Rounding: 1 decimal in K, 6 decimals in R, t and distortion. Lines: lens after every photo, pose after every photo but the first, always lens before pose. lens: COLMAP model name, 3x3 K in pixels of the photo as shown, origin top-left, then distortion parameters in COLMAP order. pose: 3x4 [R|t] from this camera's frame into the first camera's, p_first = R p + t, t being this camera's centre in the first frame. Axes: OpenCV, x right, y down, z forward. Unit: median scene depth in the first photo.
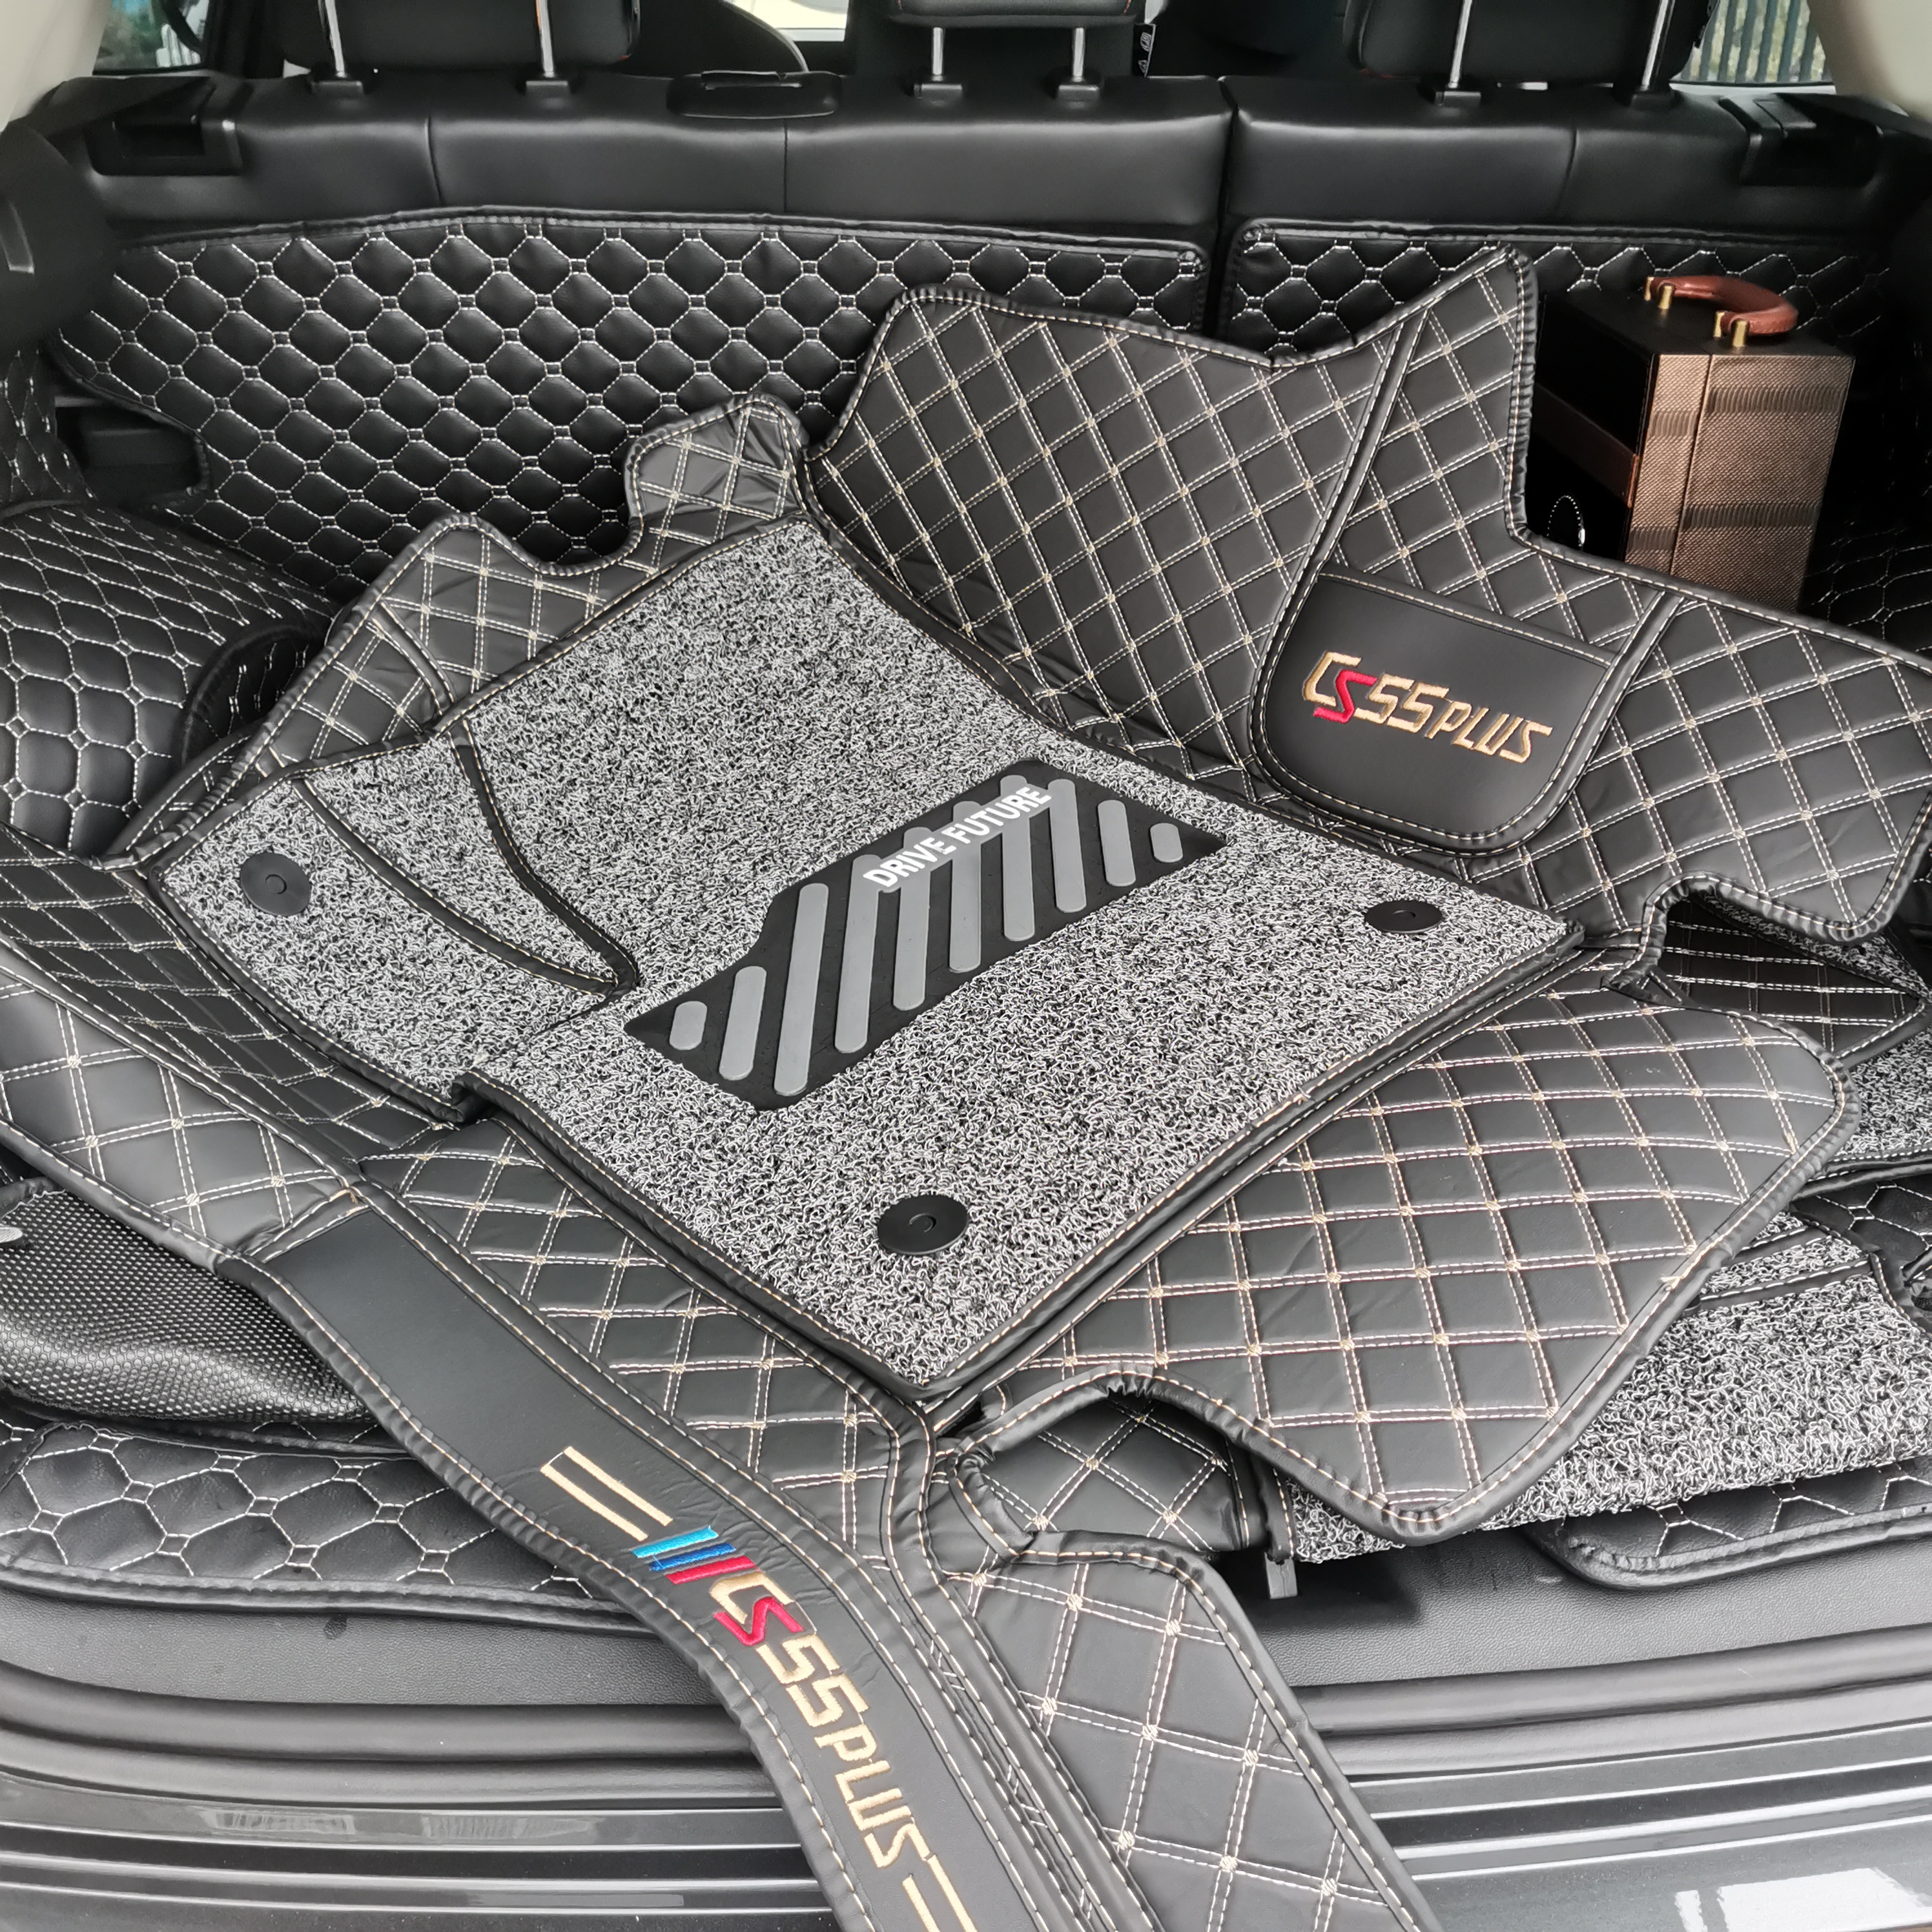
lens RADIAL K [[1925.4, 0, 966.0], [0, 1925.4, 966.0], [0, 0, 1]] dist [0.038140, -0.200491]
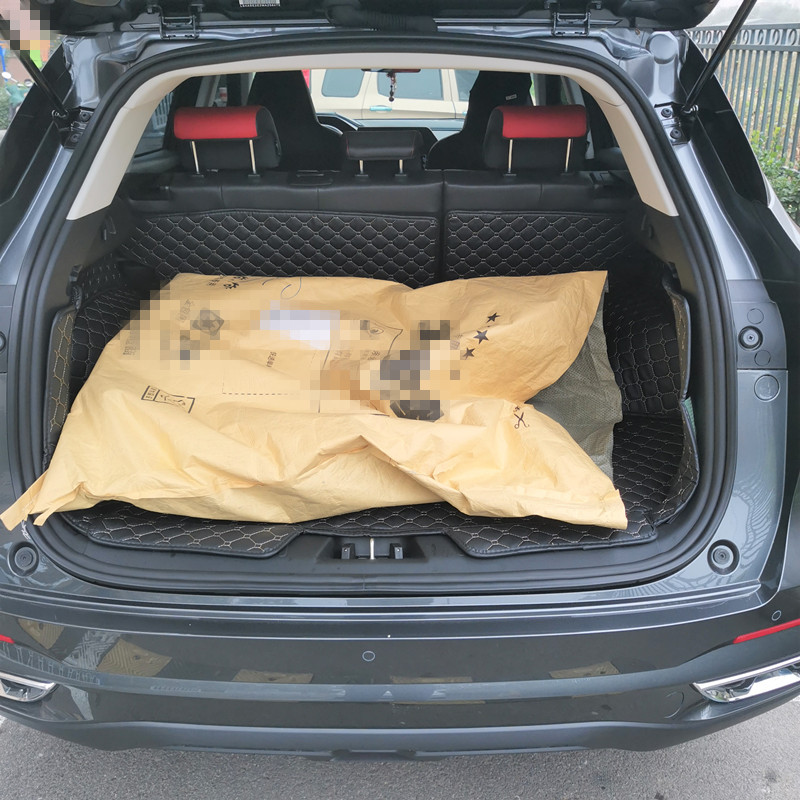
lens RADIAL K [[797.3, 0, 400.0], [0, 797.3, 400.0], [0, 0, 1]] dist [0.038140, -0.200491]
pose [[0.996558, 0.014243, -0.081663, 0.157688], [-0.020509, 0.996865, -0.076411, 0.061716], [0.080318, 0.077823, 0.993727, -0.377480]]
